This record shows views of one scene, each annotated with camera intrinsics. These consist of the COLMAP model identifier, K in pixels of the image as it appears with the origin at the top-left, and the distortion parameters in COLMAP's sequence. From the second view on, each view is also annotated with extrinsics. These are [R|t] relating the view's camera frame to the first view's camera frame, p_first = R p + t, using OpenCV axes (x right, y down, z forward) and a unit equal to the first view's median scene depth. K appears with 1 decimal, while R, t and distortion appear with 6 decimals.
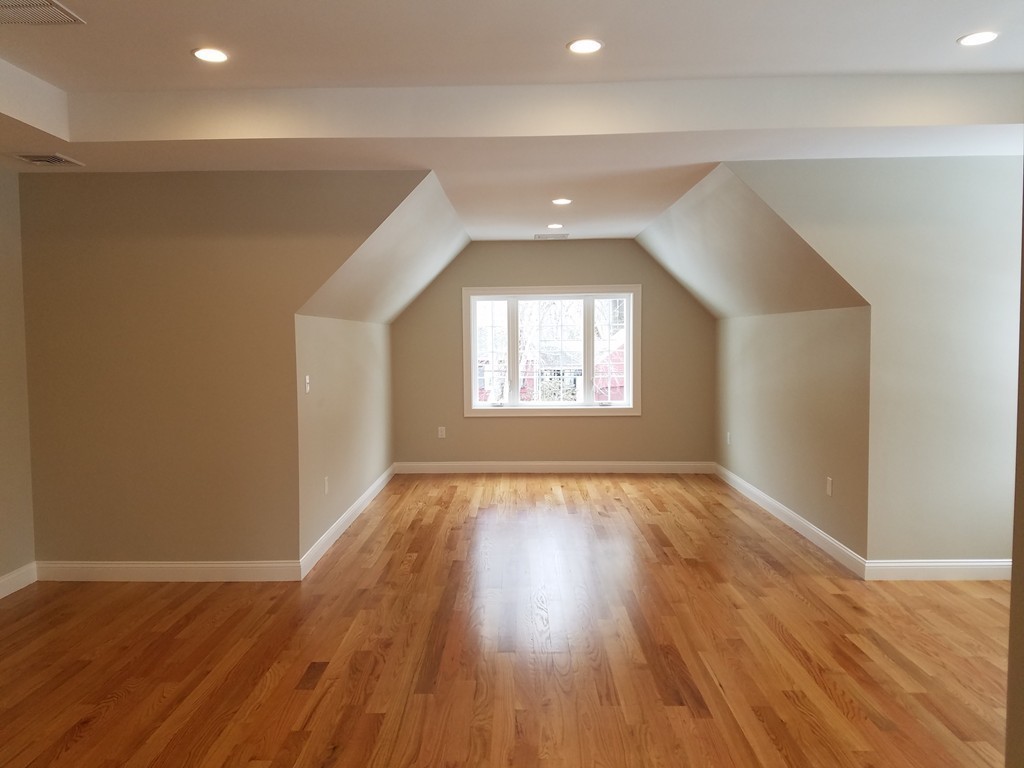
lens RADIAL K [[787.2, 0, 502.3], [0, 787.2, 384.2], [0, 0, 1]] dist [0.181730, -0.242076]
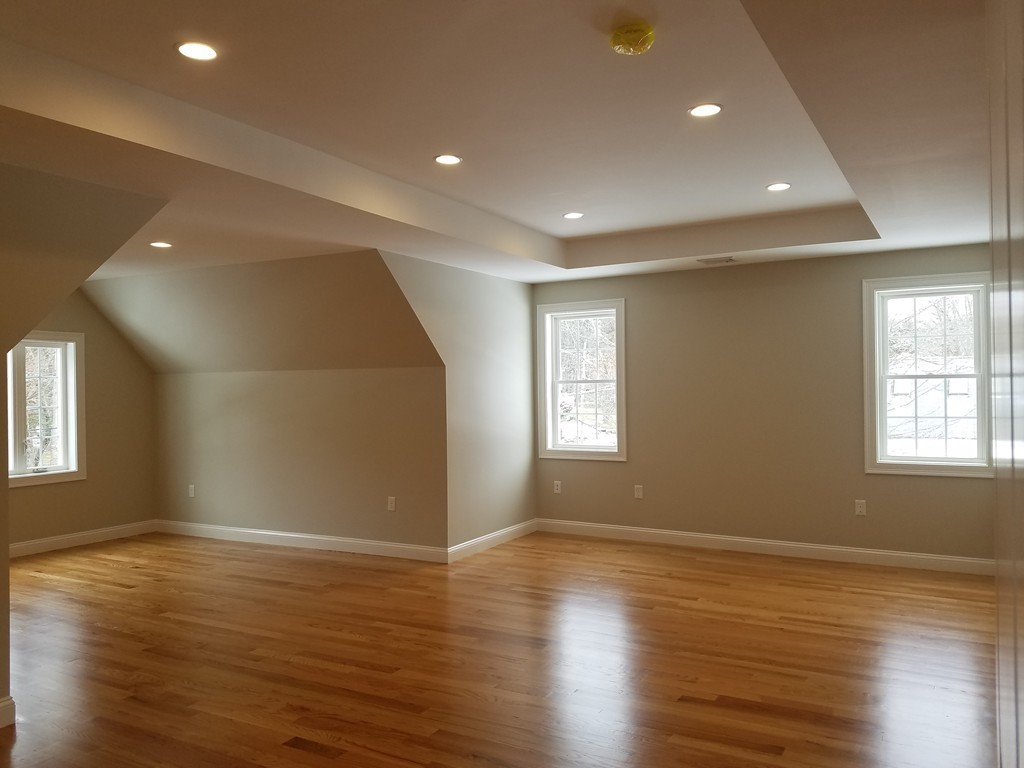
lens RADIAL K [[787.2, 0, 502.3], [0, 787.2, 384.2], [0, 0, 1]] dist [0.181730, -0.242076]
pose [[0.478192, 0.007913, 0.878220, -0.720021], [0.058171, 0.997478, -0.040662, -0.004730], [-0.876327, 0.070531, 0.476526, 0.252961]]
